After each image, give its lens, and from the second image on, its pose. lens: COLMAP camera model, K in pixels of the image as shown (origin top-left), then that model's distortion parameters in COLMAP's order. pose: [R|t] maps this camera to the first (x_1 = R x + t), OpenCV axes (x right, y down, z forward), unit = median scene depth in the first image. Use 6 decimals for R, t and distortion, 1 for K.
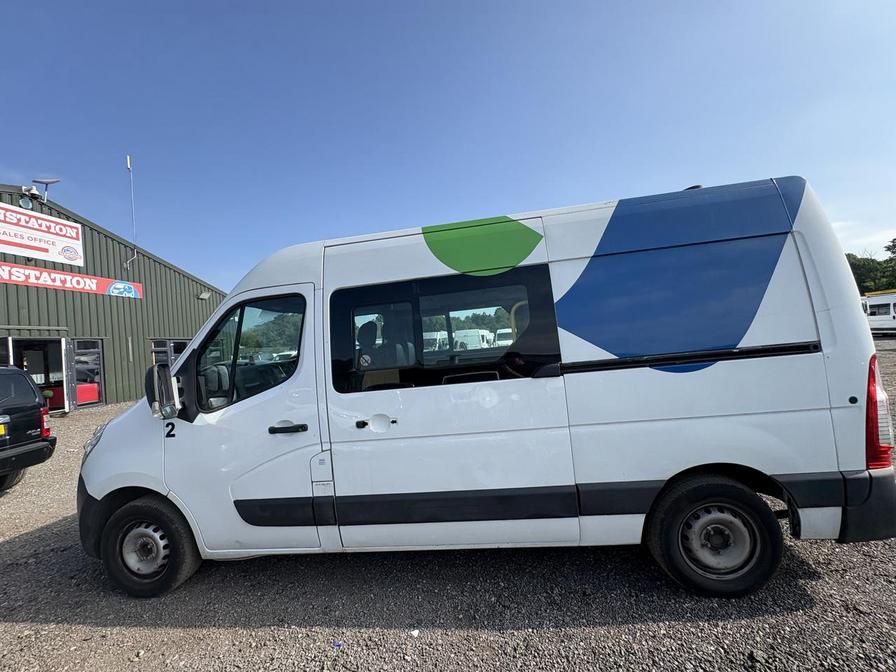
lens RADIAL K [[359.0, 0, 447.7], [0, 359.0, 341.3], [0, 0, 1]] dist [-0.002040, 0.001629]
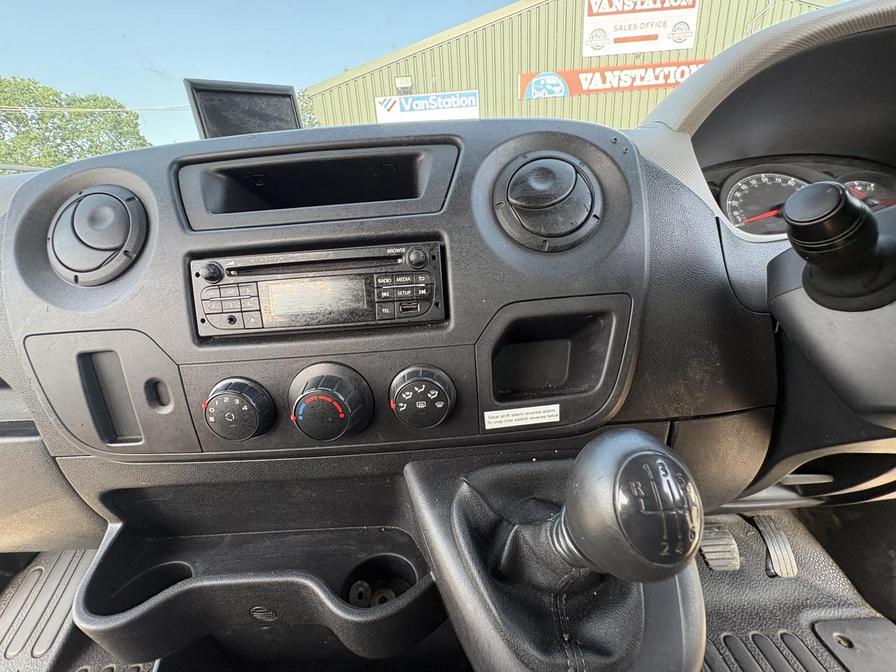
lens RADIAL K [[359.0, 0, 450.2], [0, 359.0, 333.7], [0, 0, 1]] dist [-0.002040, 0.001629]
pose [[0.139362, 0.380062, -0.914402, -0.121293], [0.067788, 0.917585, 0.391716, 0.020657], [0.987919, -0.116575, 0.102113, 0.294609]]
